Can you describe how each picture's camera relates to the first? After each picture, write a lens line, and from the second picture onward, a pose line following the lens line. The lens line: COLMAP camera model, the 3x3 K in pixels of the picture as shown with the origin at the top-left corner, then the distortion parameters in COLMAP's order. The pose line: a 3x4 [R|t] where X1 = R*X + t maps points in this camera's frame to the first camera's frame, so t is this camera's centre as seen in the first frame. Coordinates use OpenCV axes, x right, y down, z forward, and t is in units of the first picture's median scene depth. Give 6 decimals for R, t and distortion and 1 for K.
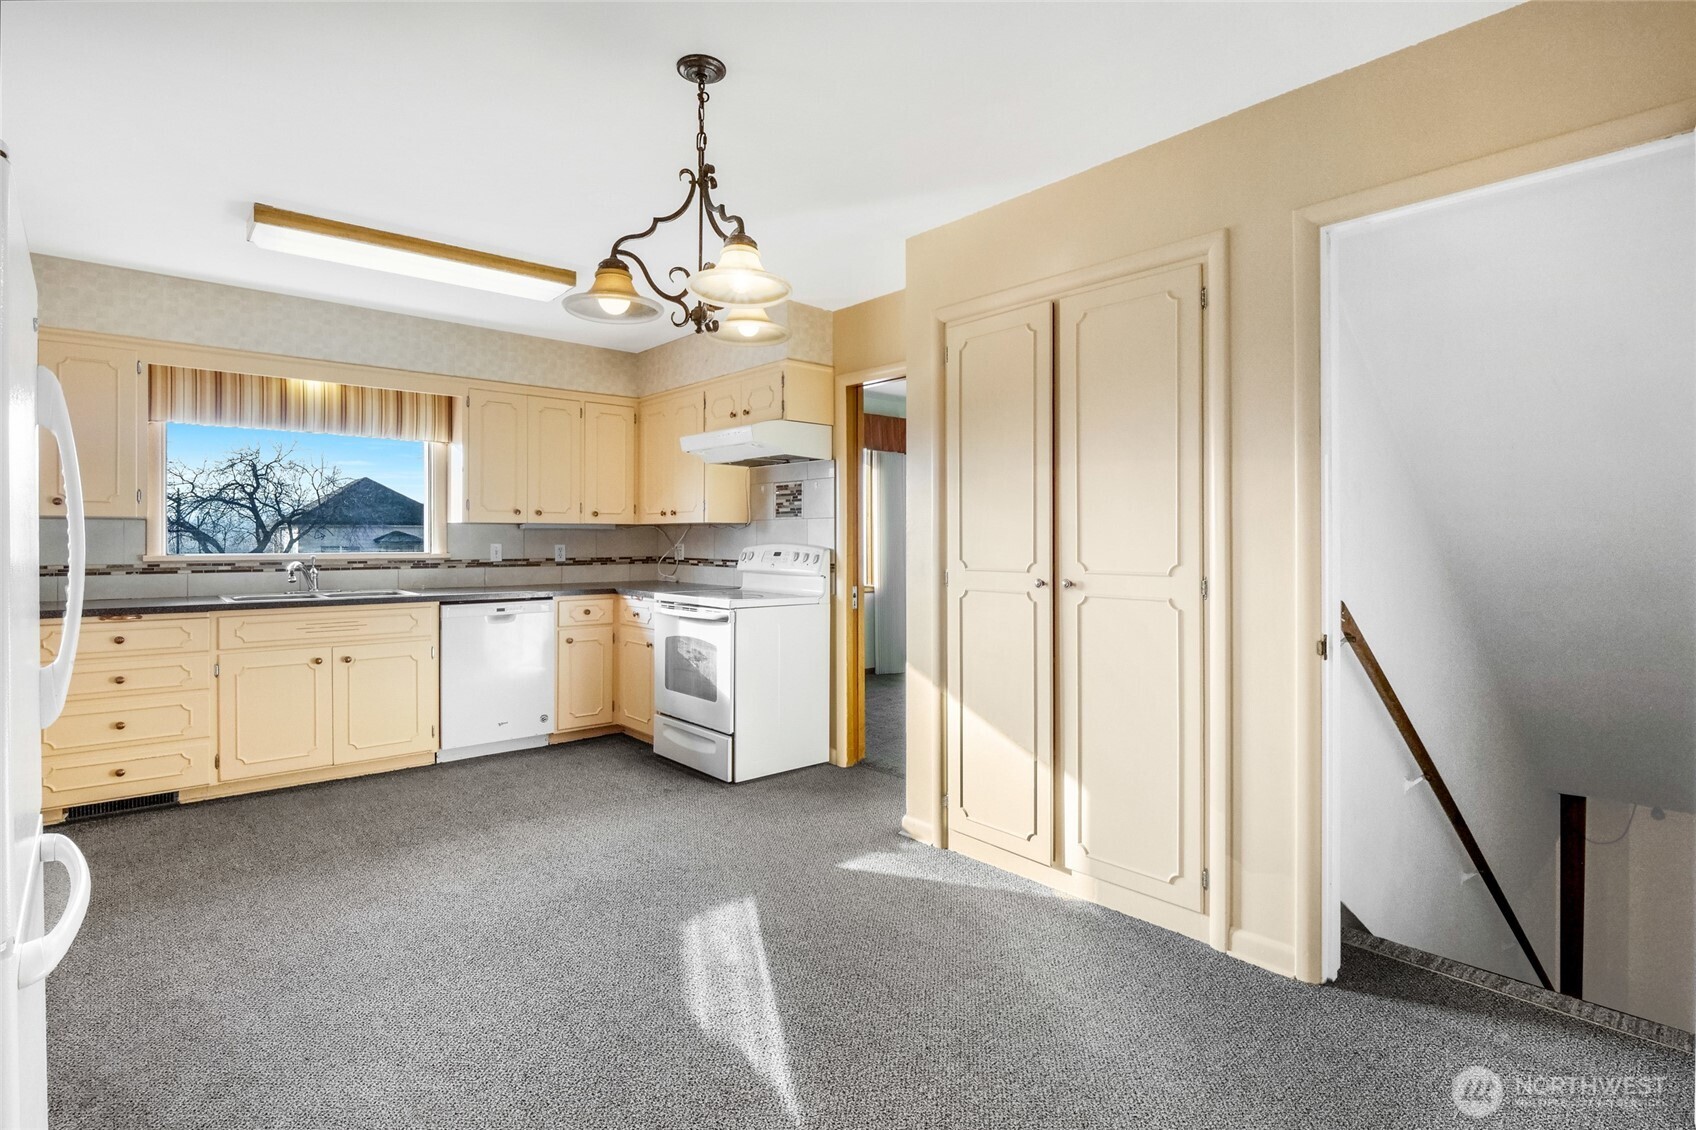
lens RADIAL K [[827.9, 0, 846.8], [0, 827.9, 550.4], [0, 0, 1]] dist [-0.005339, -0.006164]
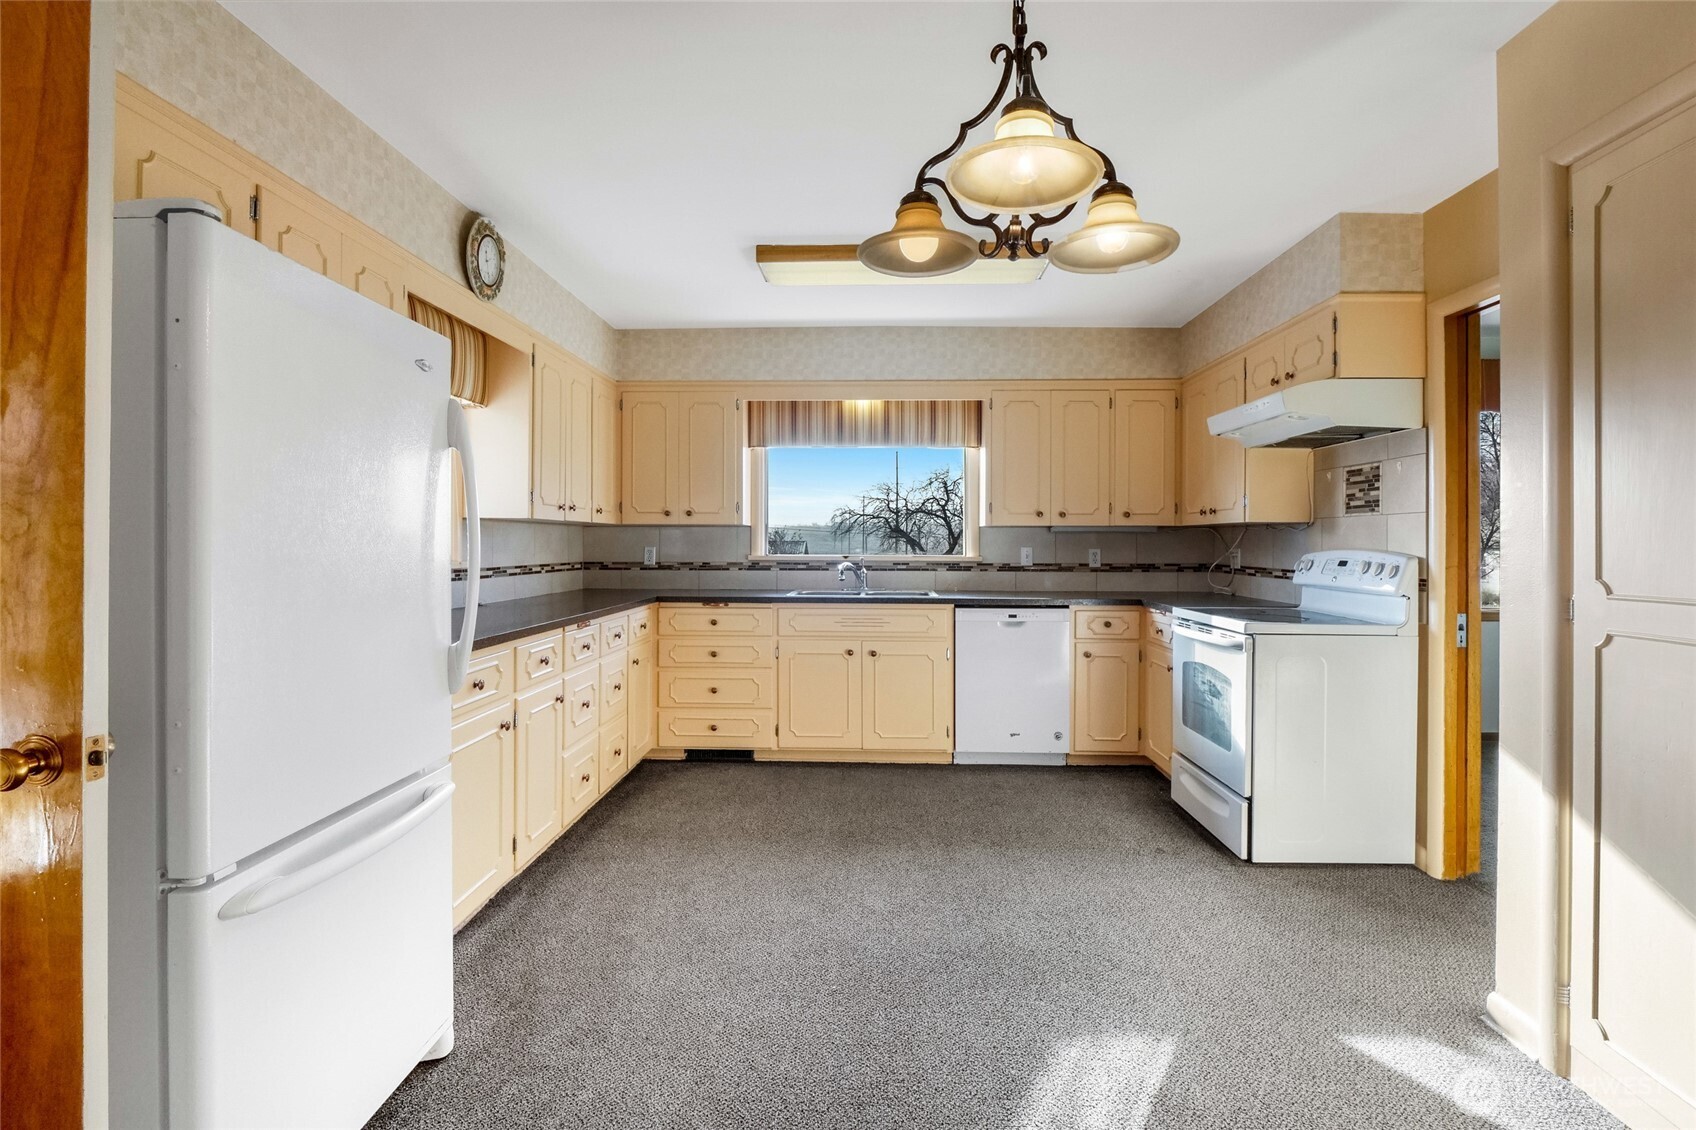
lens RADIAL K [[827.9, 0, 846.8], [0, 827.9, 550.4], [0, 0, 1]] dist [-0.005339, -0.006164]
pose [[0.728123, 0.007315, -0.685408, 0.103819], [-0.011634, 0.999931, -0.001687, -0.000769], [0.685348, 0.009202, 0.728157, 0.173363]]
